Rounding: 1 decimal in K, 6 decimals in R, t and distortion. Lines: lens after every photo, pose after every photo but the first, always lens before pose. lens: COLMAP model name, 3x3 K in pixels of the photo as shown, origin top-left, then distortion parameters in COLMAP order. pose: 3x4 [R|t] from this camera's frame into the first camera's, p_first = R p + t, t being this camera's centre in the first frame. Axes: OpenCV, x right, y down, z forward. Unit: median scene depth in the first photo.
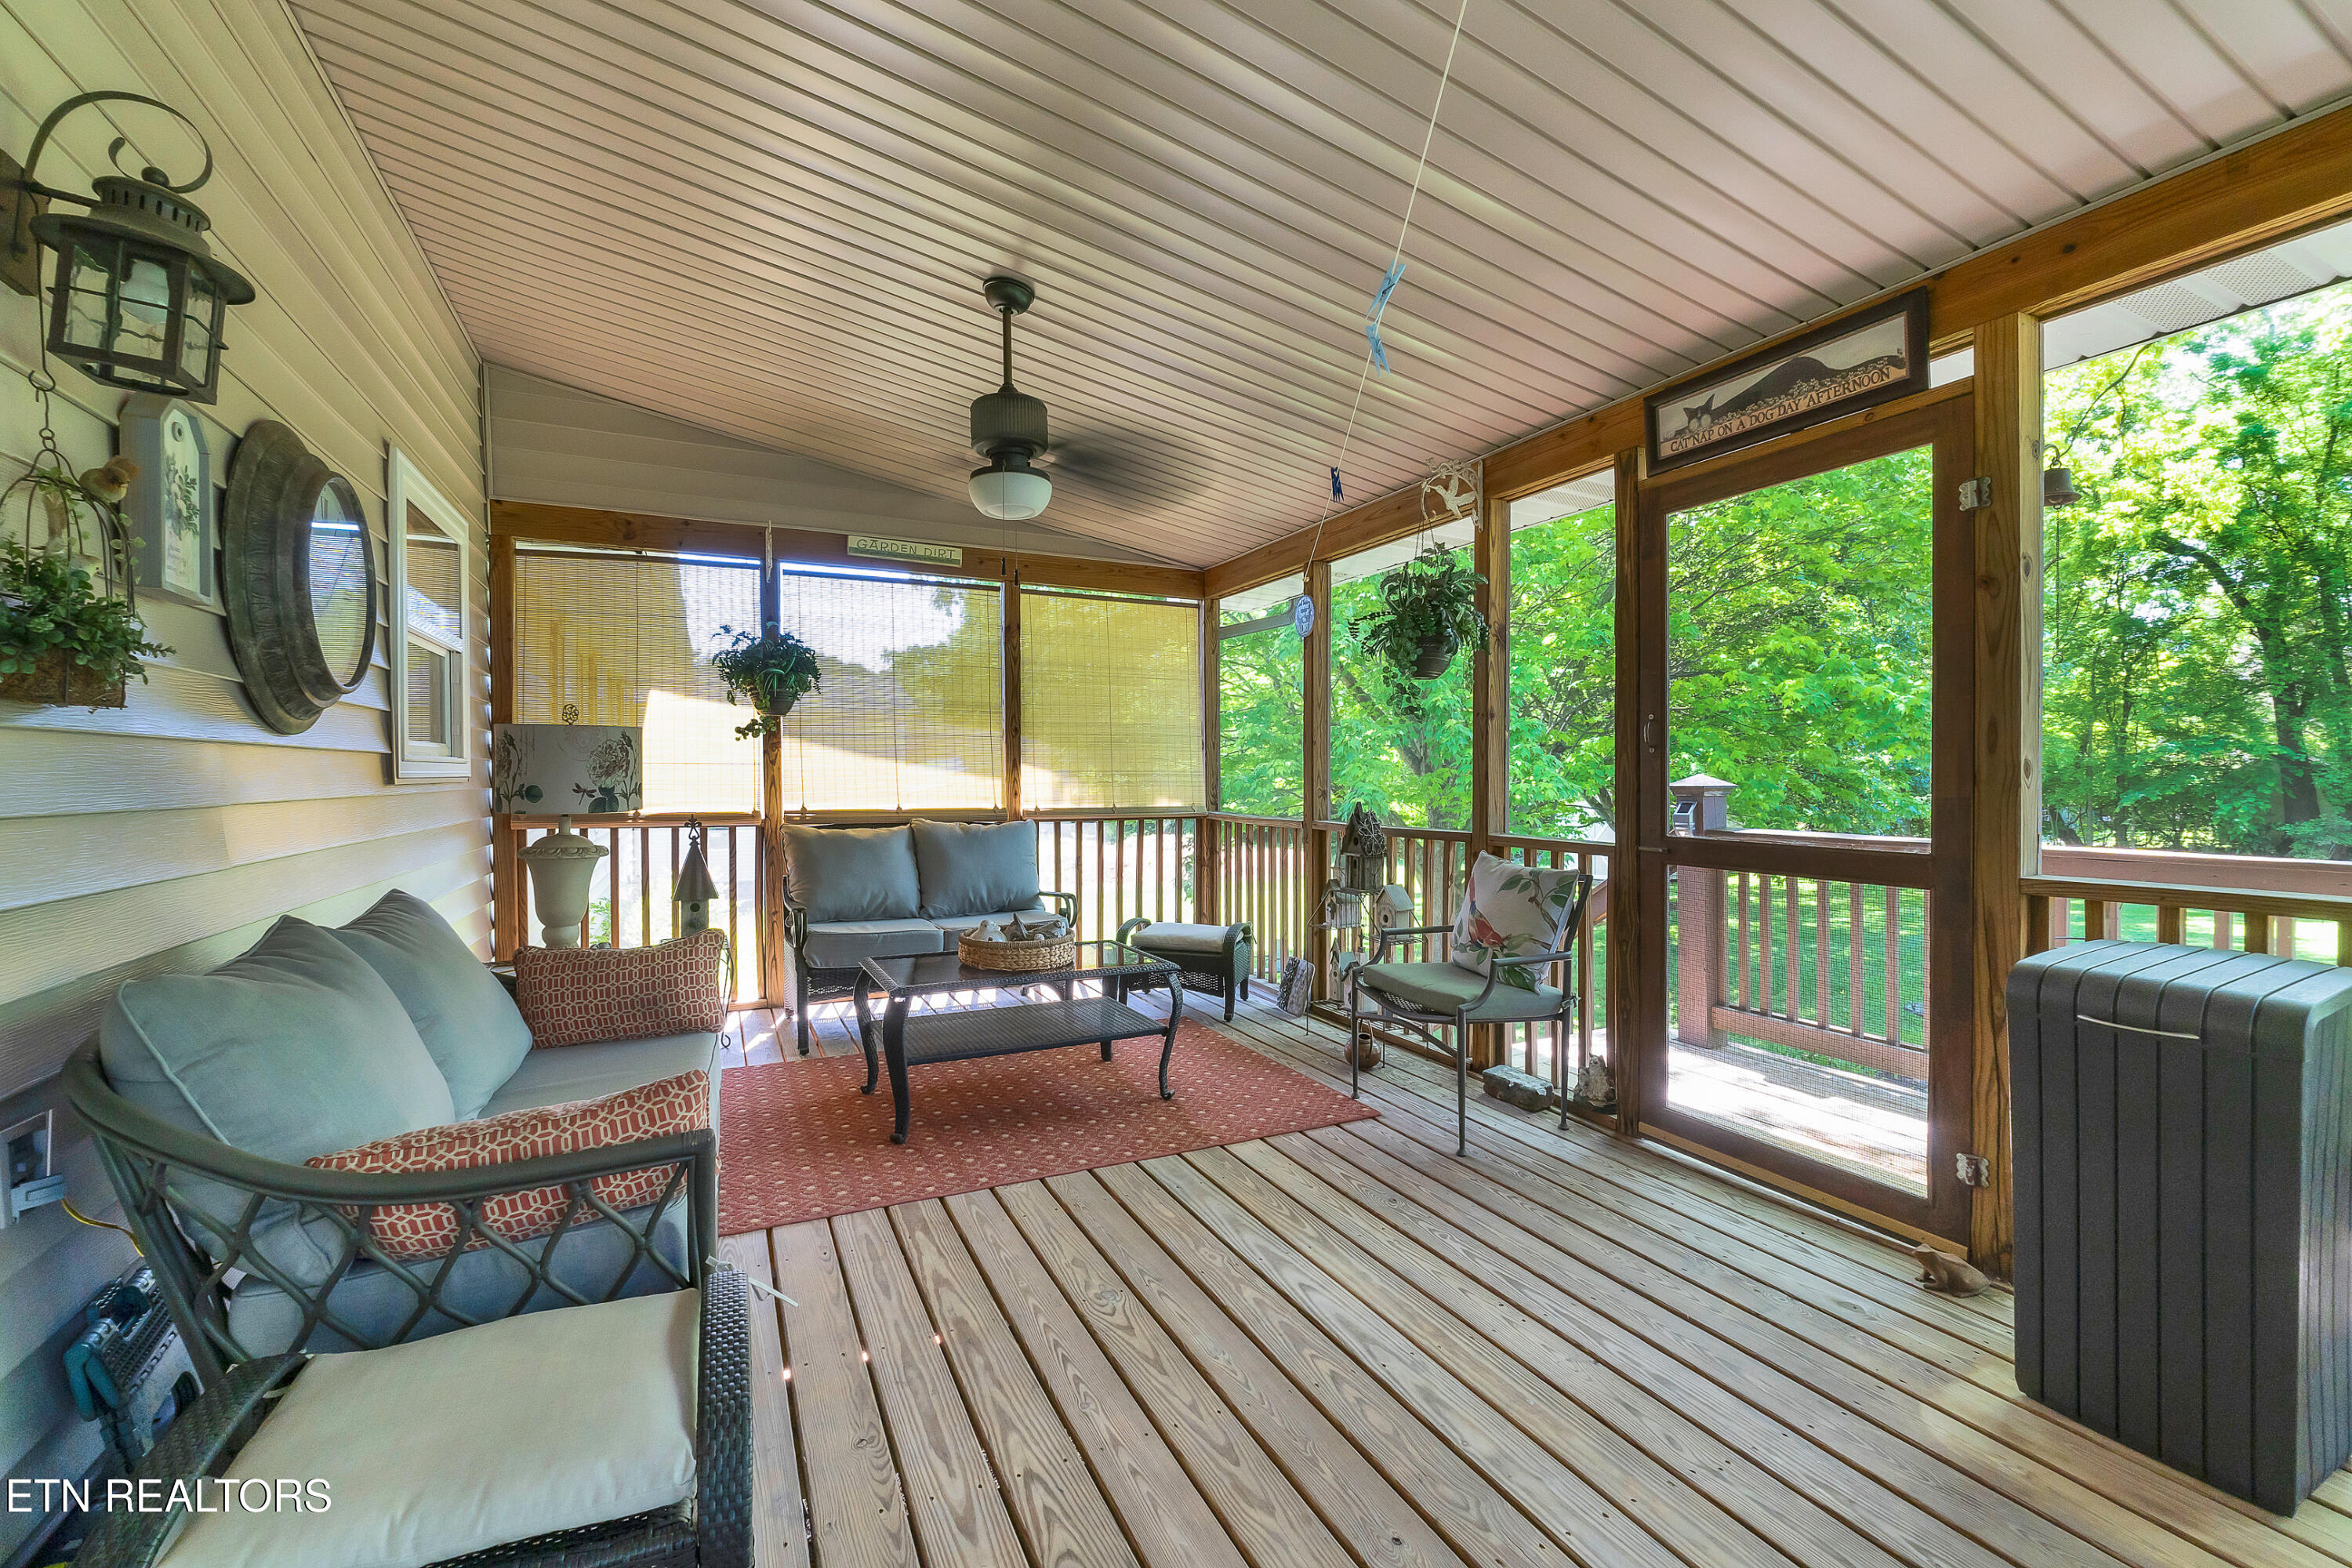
lens RADIAL K [[984.7, 0, 1175.3], [0, 984.7, 775.9], [0, 0, 1]] dist [-0.006801, 0.000245]
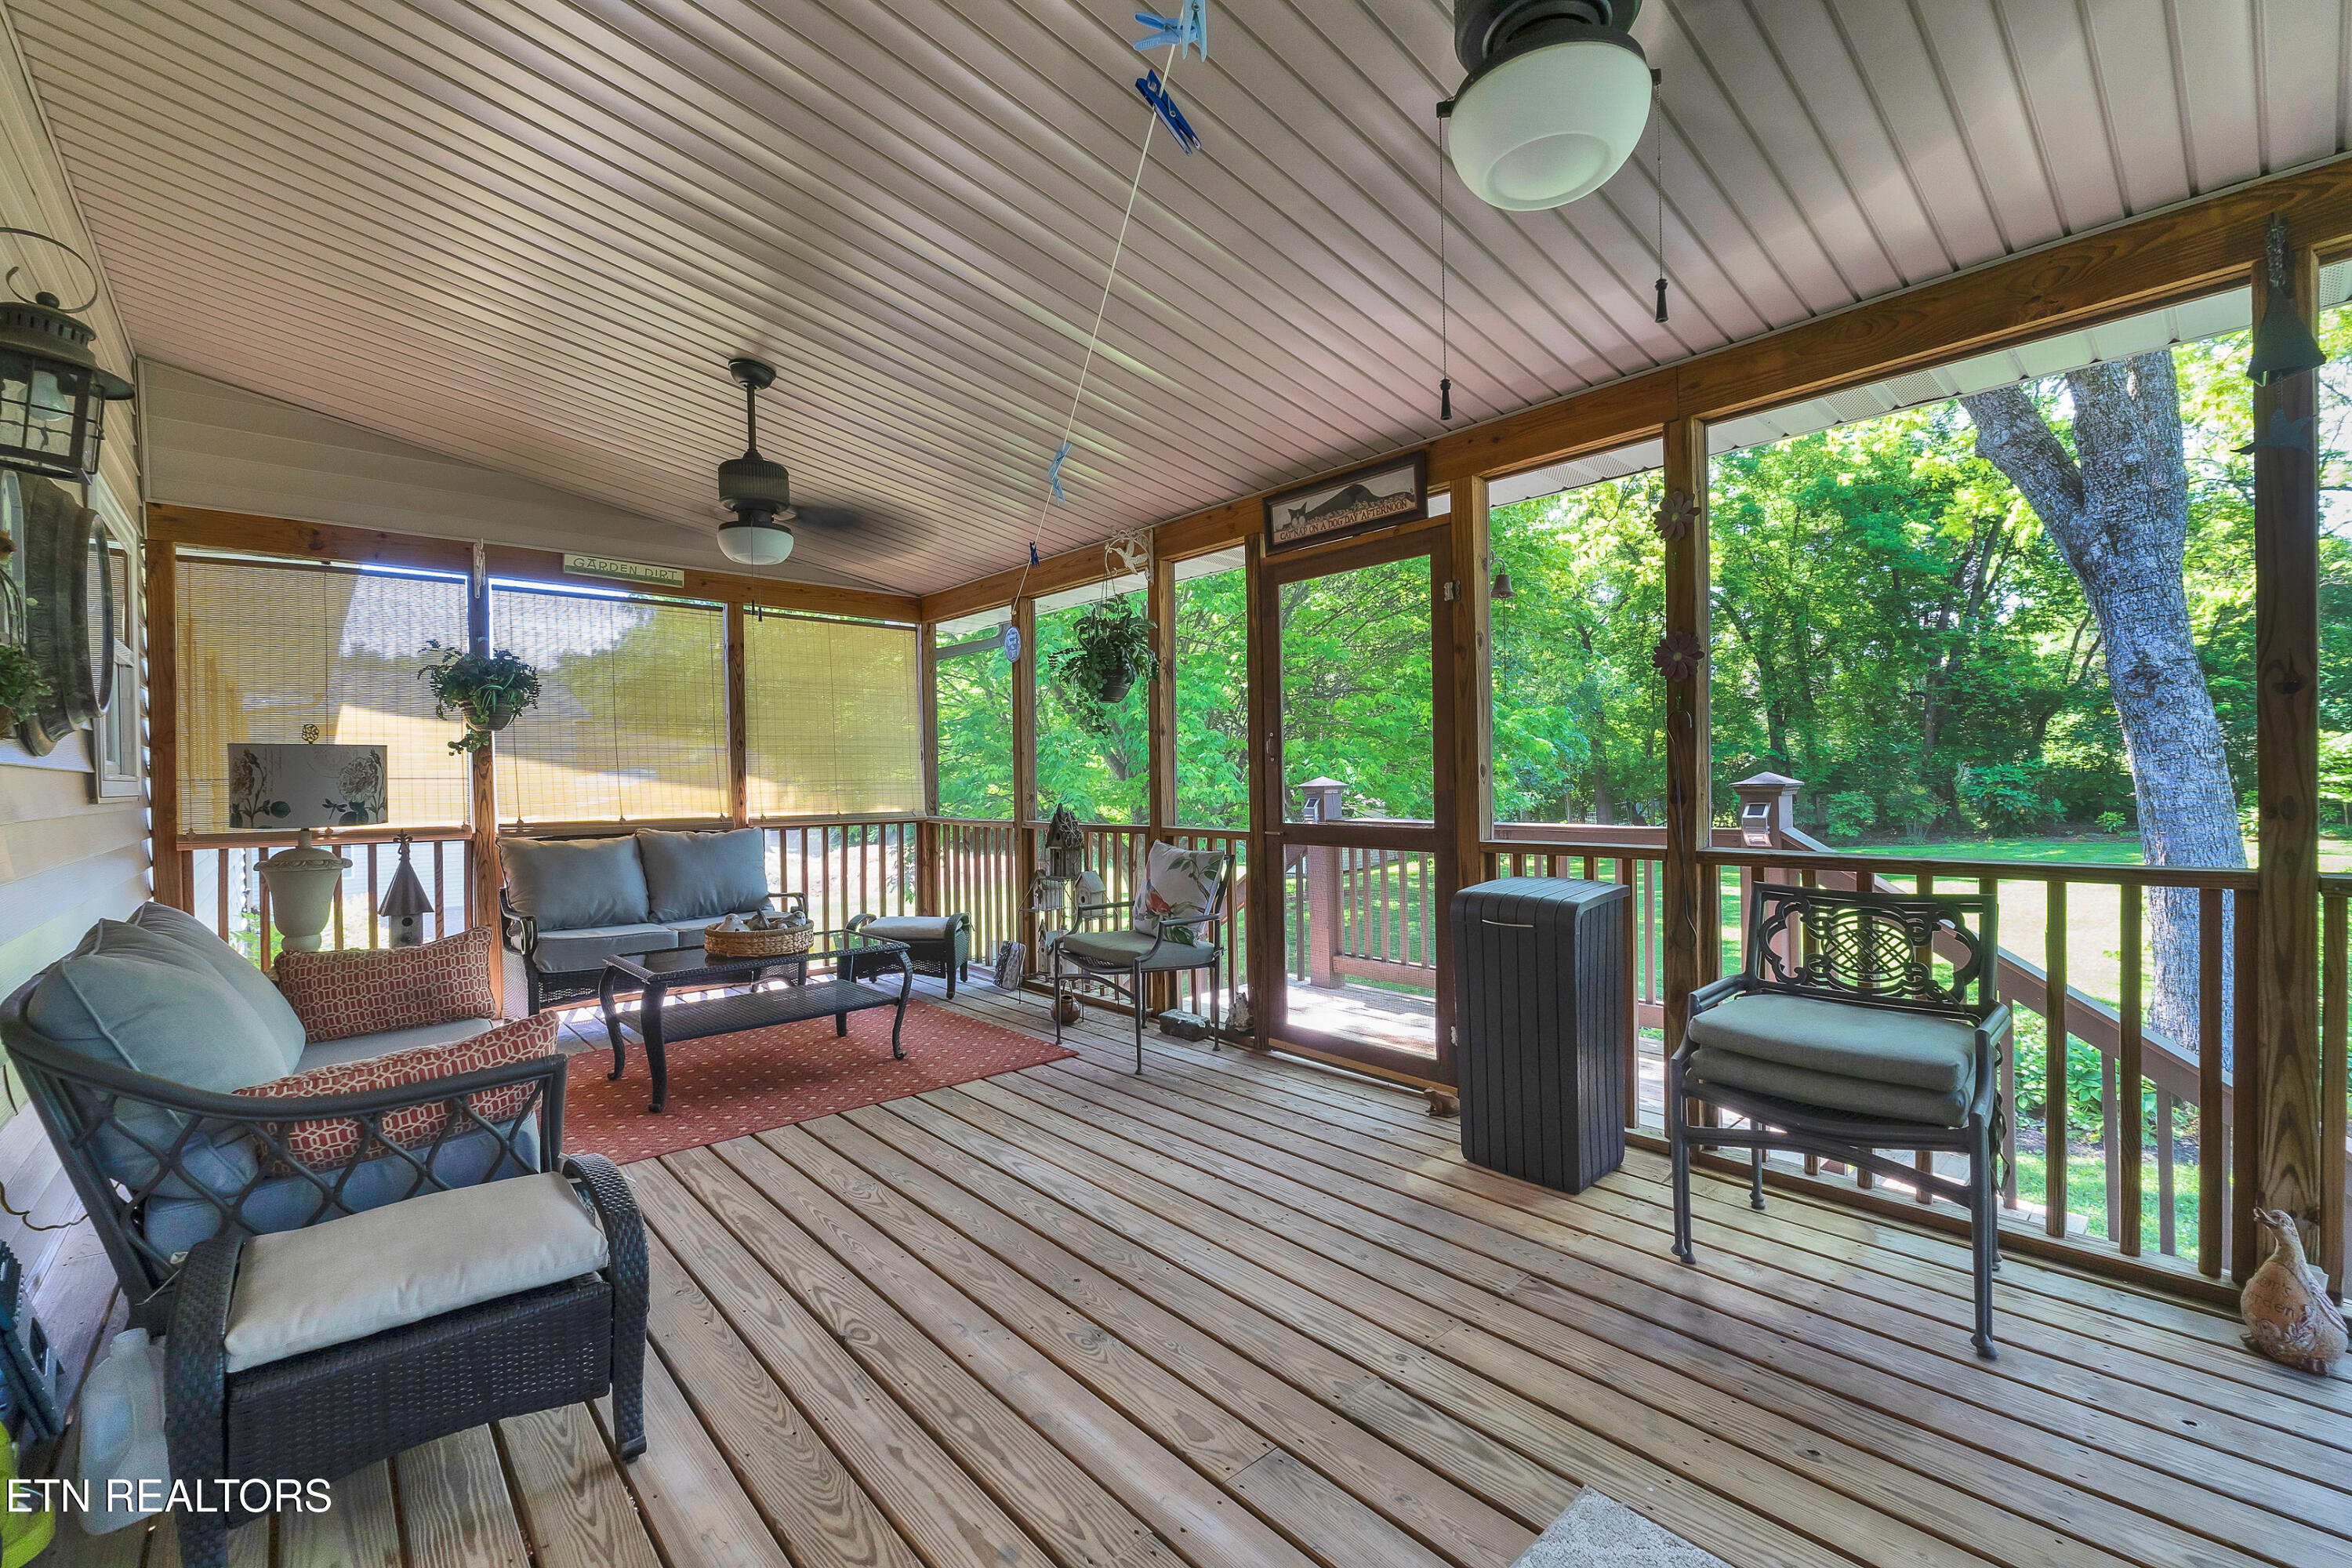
lens RADIAL K [[992.8, 0, 1173.3], [0, 992.8, 780.7], [0, 0, 1]] dist [-0.001923, -0.000052]
pose [[0.959545, -0.013715, 0.281222, -0.027129], [0.014272, 0.999898, 0.000068, 0.000813], [-0.281194, 0.003949, 0.959643, -0.262150]]
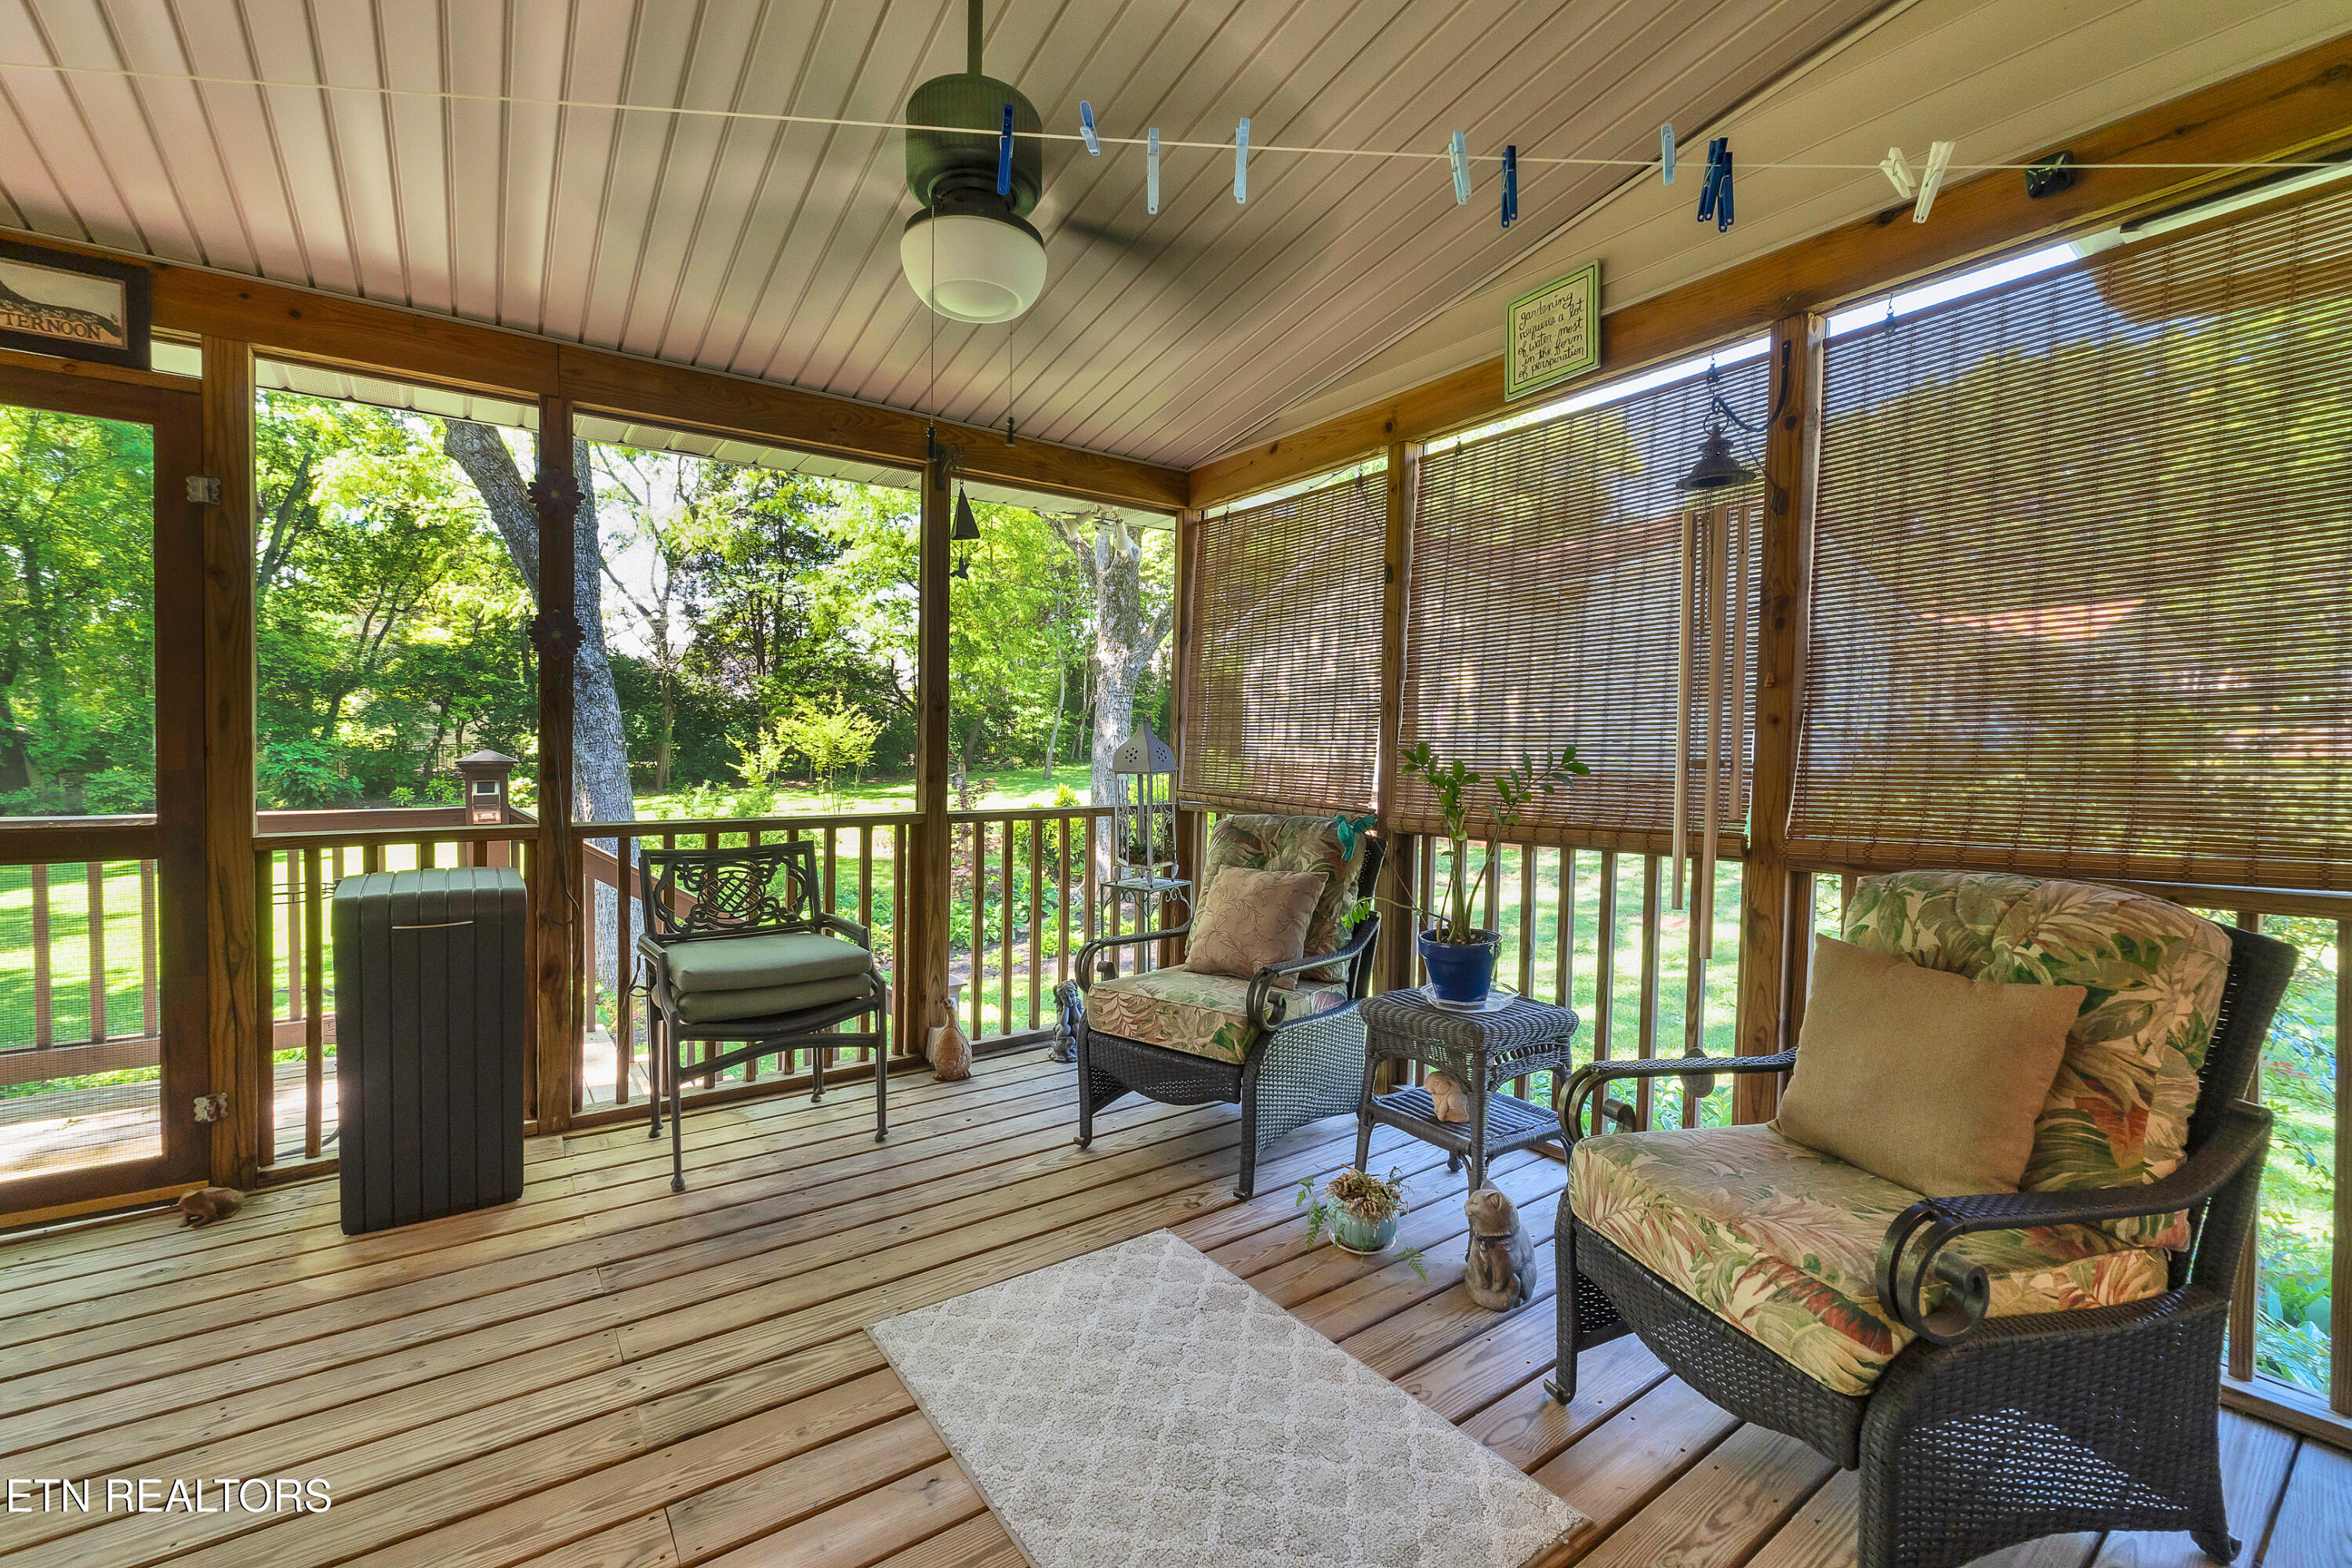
lens RADIAL K [[992.8, 0, 1173.3], [0, 992.8, 780.7], [0, 0, 1]] dist [-0.001923, -0.000052]
pose [[-0.180249, -0.031670, 0.983111, -0.345776], [-0.004929, 0.999498, 0.031295, -0.003298], [-0.983609, 0.000795, -0.180314, 0.103642]]
